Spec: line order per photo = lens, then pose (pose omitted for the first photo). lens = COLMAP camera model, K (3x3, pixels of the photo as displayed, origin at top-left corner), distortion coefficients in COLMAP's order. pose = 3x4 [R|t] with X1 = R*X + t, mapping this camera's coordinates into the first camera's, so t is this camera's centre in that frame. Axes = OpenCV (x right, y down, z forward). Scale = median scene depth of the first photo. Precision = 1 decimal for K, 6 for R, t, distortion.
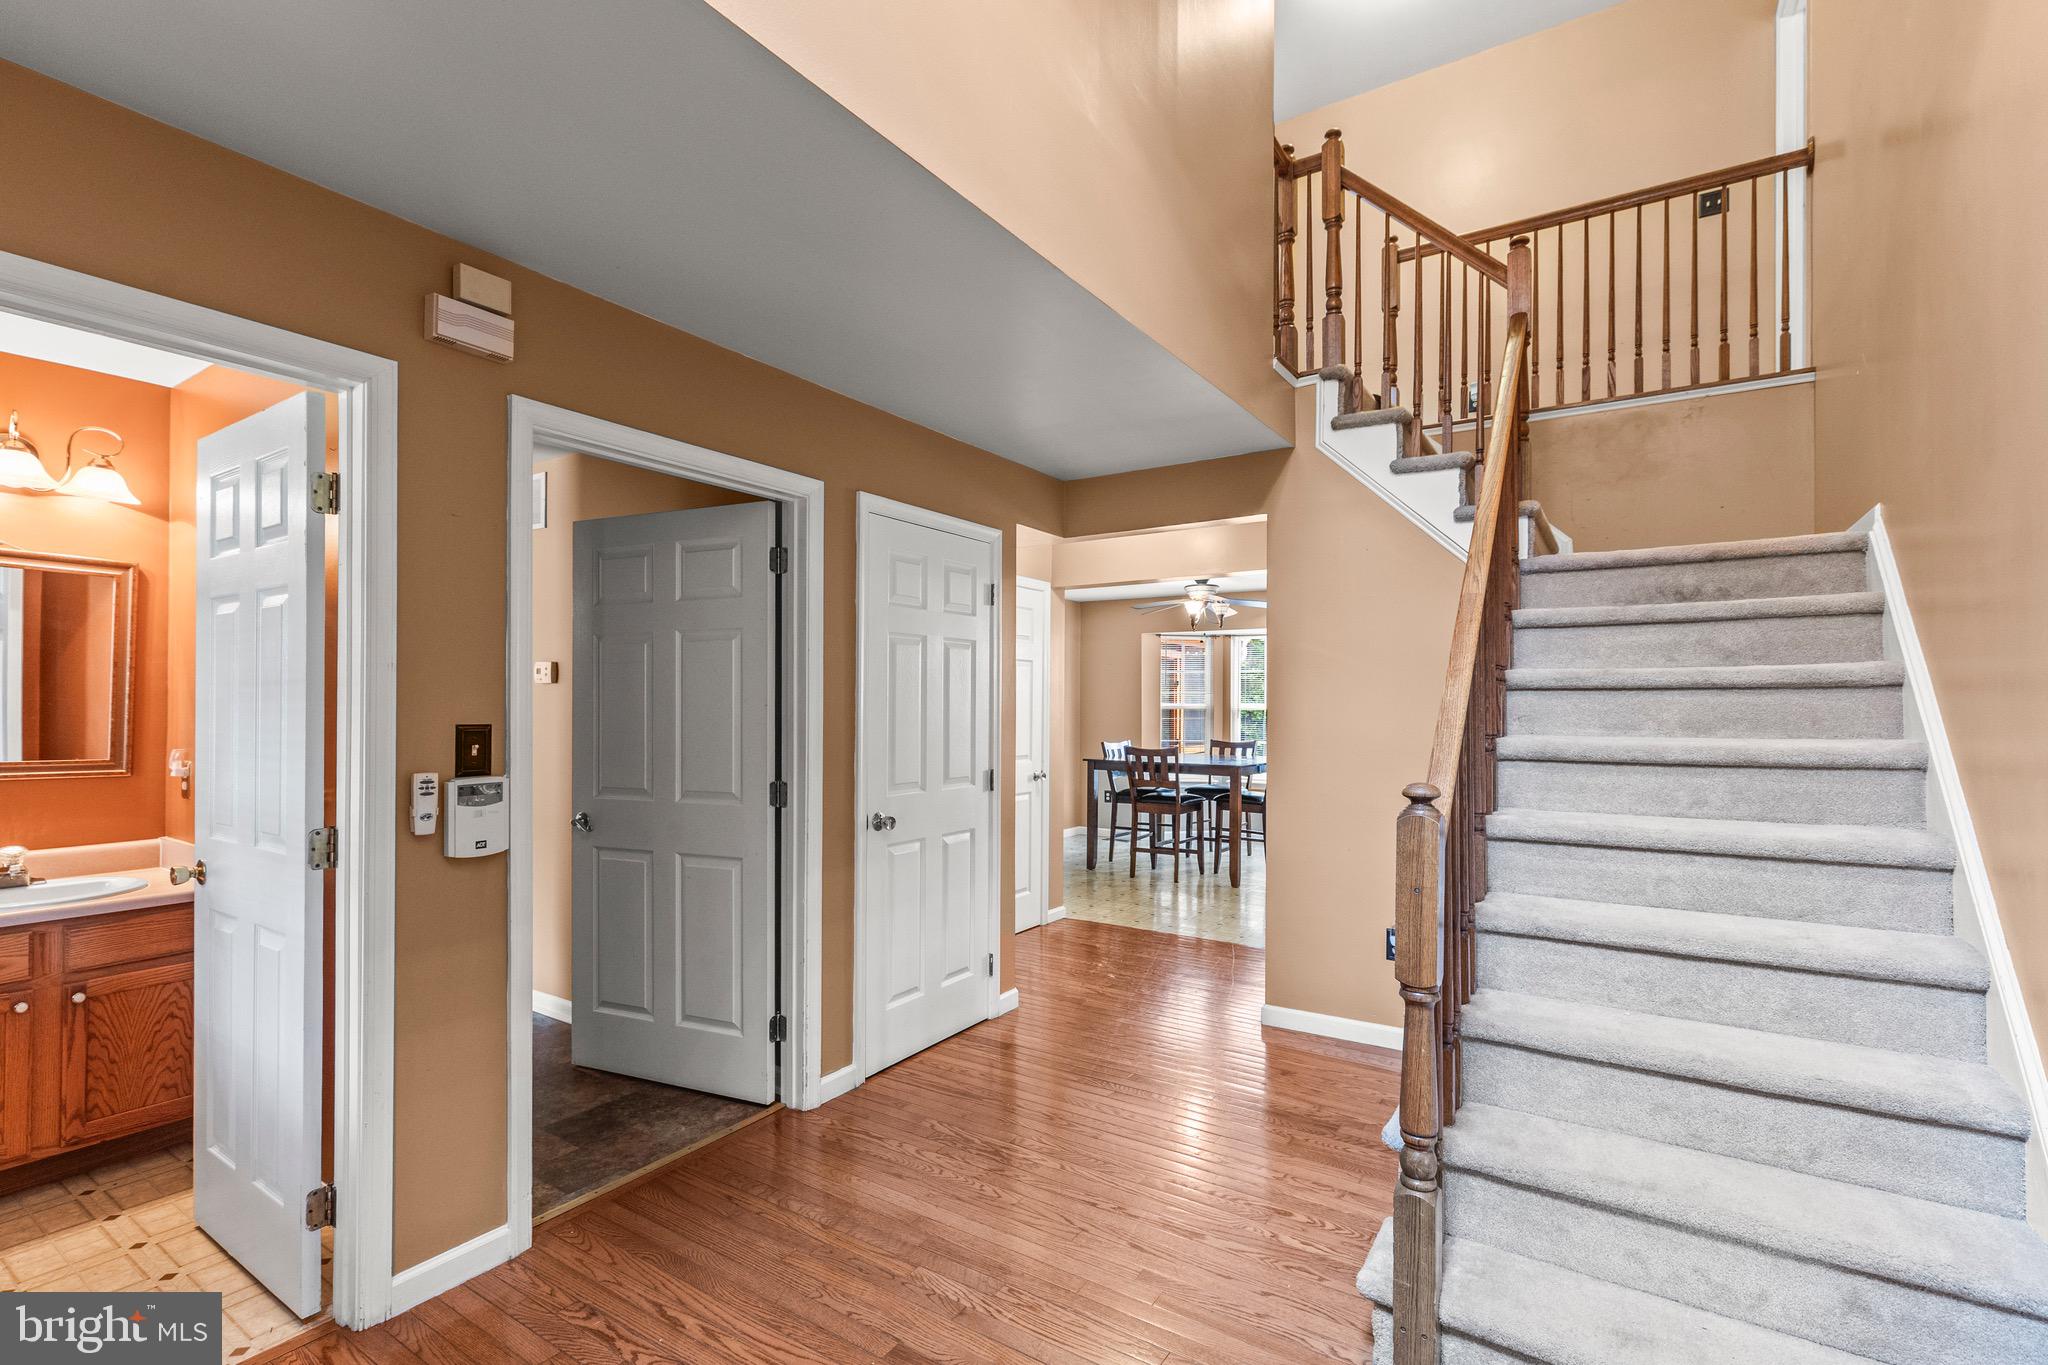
lens RADIAL K [[930.9, 0, 1029.0], [0, 930.9, 685.2], [0, 0, 1]] dist [-0.001642, -0.000251]
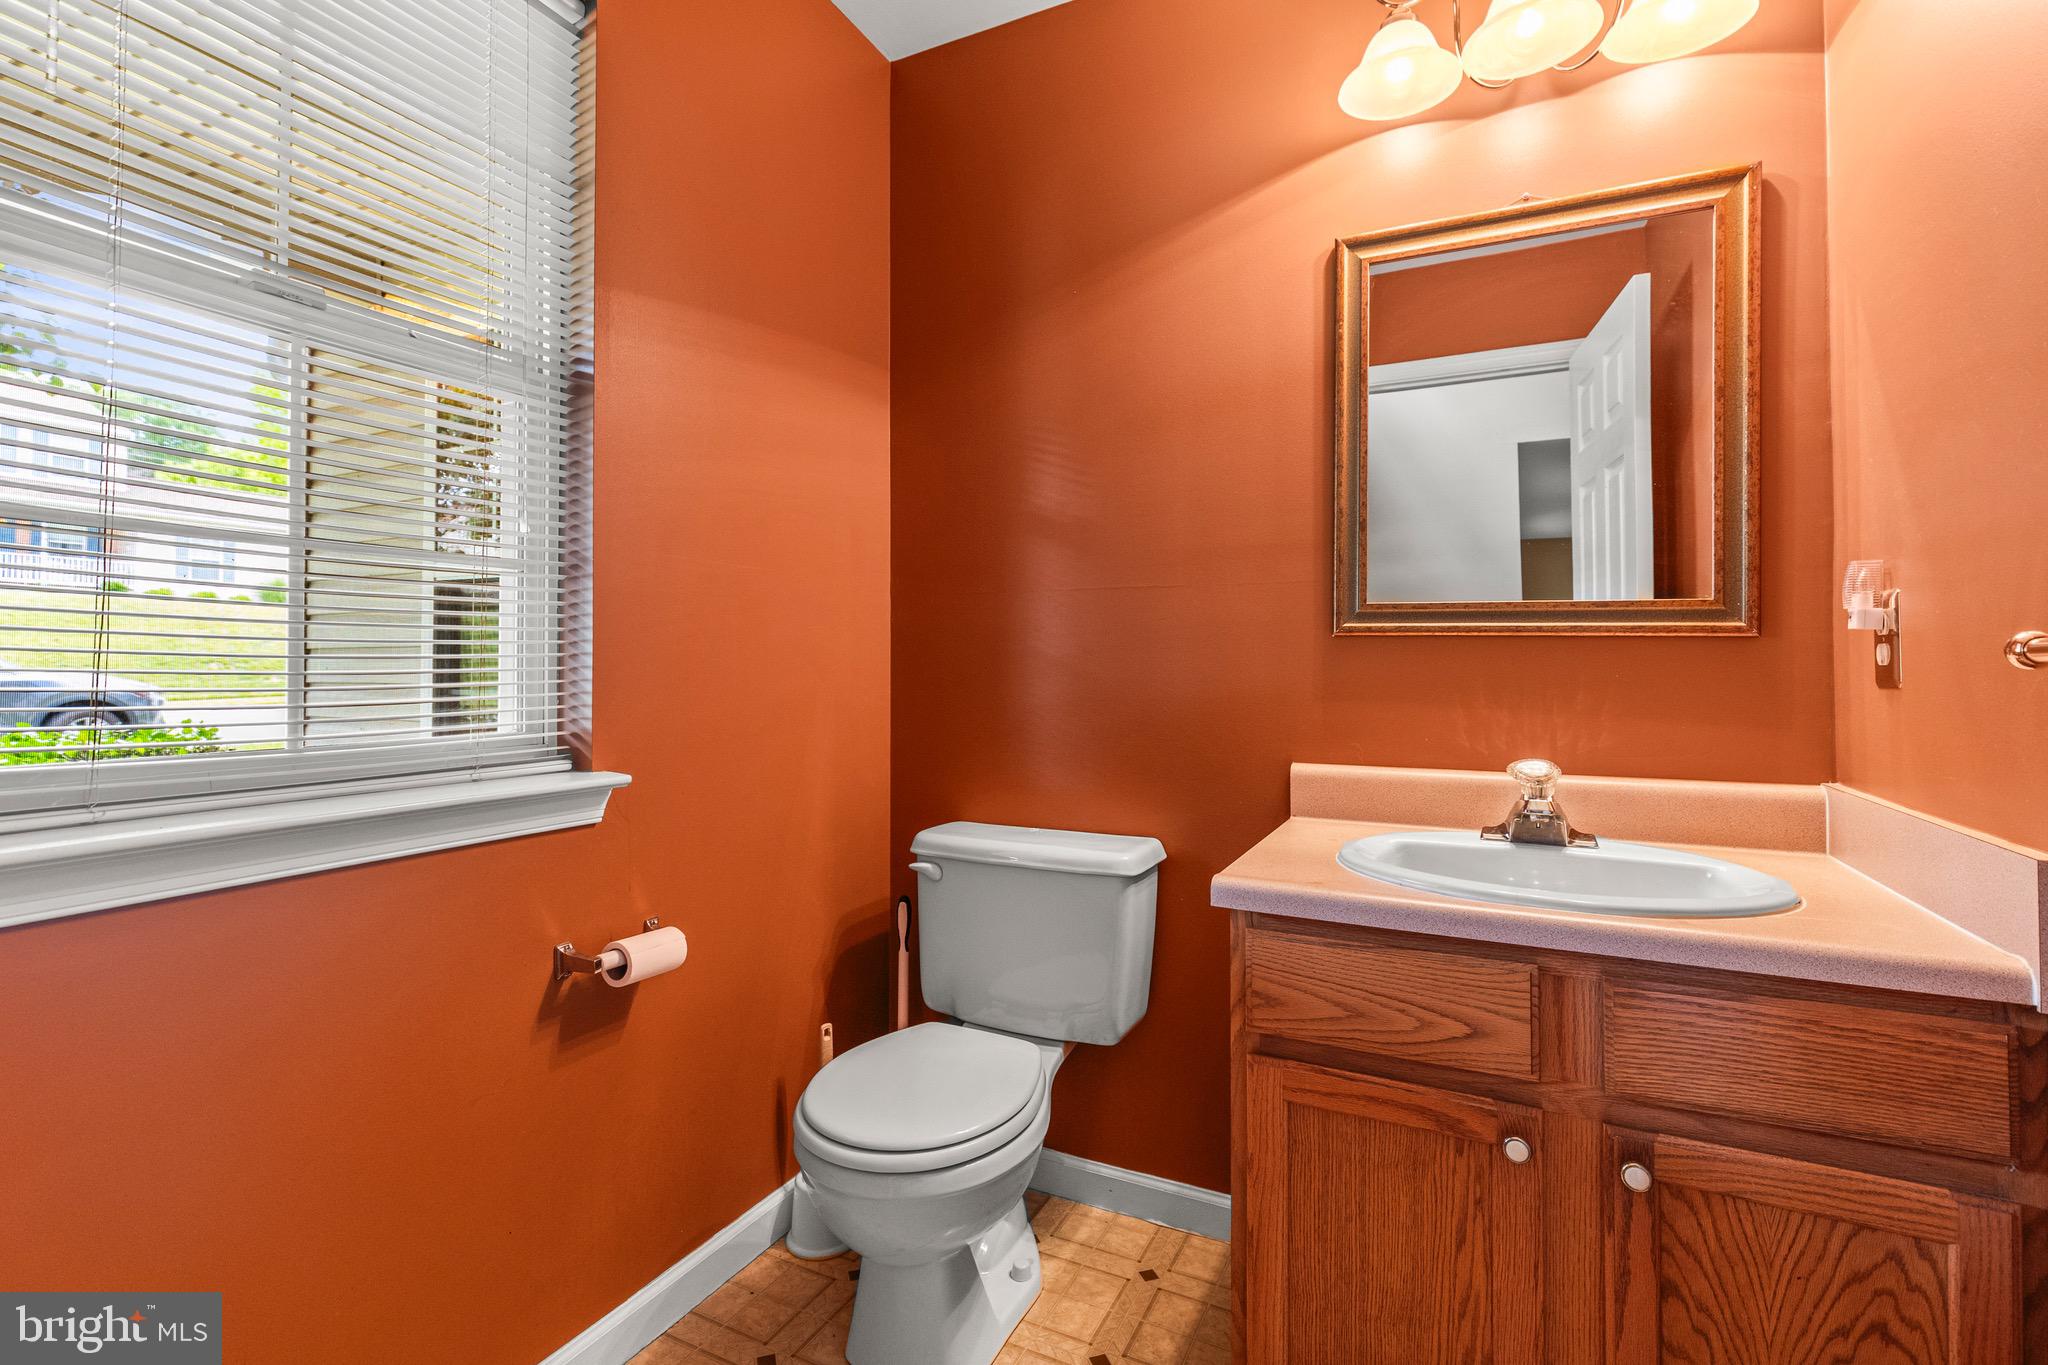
lens RADIAL K [[930.9, 0, 1037.4], [0, 930.9, 663.2], [0, 0, 1]] dist [-0.001642, -0.000251]
pose [[0.129825, -0.013539, -0.991445, -0.671145], [0.018917, 0.999759, -0.011175, 0.128227], [0.991356, -0.017305, 0.130049, 0.706176]]
